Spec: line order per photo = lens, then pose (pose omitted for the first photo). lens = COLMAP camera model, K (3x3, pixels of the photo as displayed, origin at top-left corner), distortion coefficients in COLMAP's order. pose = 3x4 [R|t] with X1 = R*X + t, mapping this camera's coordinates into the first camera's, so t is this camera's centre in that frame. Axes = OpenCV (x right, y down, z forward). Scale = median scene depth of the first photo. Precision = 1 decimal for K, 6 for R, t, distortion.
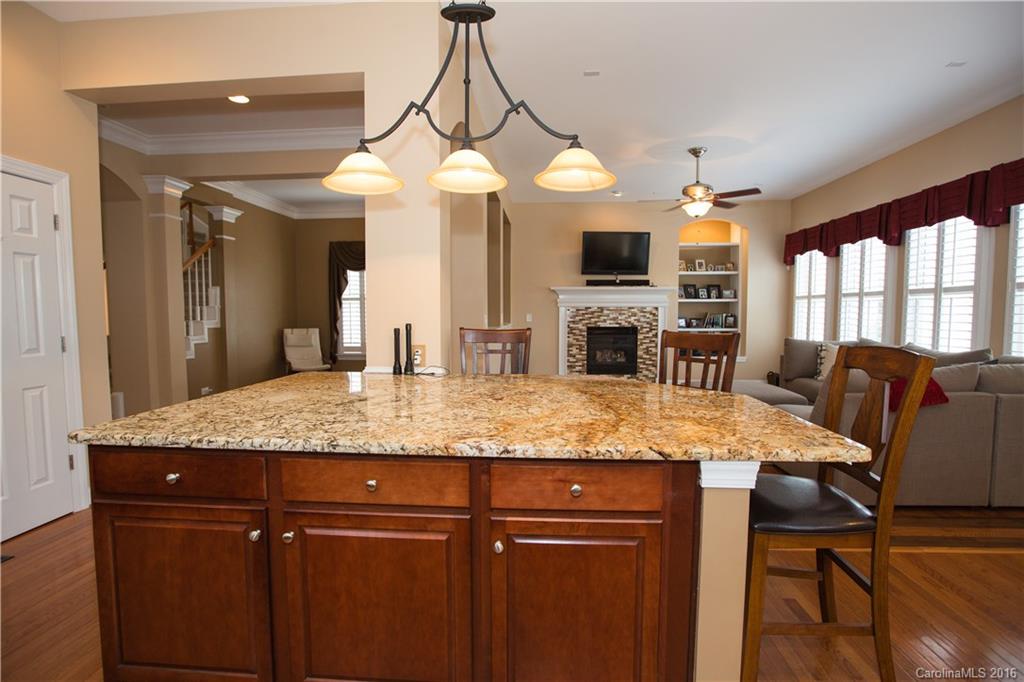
lens RADIAL K [[462.9, 0, 512.0], [0, 462.9, 341.0], [0, 0, 1]] dist [0.000102, 0.000056]
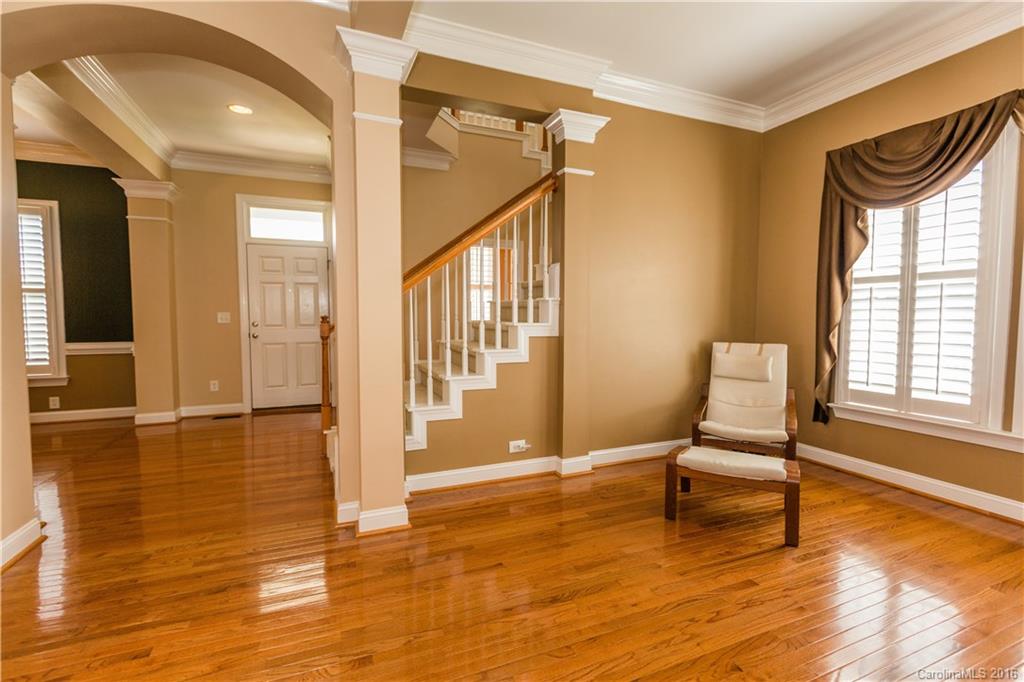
lens RADIAL K [[462.9, 0, 512.0], [0, 462.9, 341.0], [0, 0, 1]] dist [0.000102, 0.000056]
pose [[0.437027, 0.048192, -0.898156, -0.116556], [-0.060256, 0.997889, 0.024224, -0.026003], [0.897428, 0.043532, 0.439009, 0.544176]]
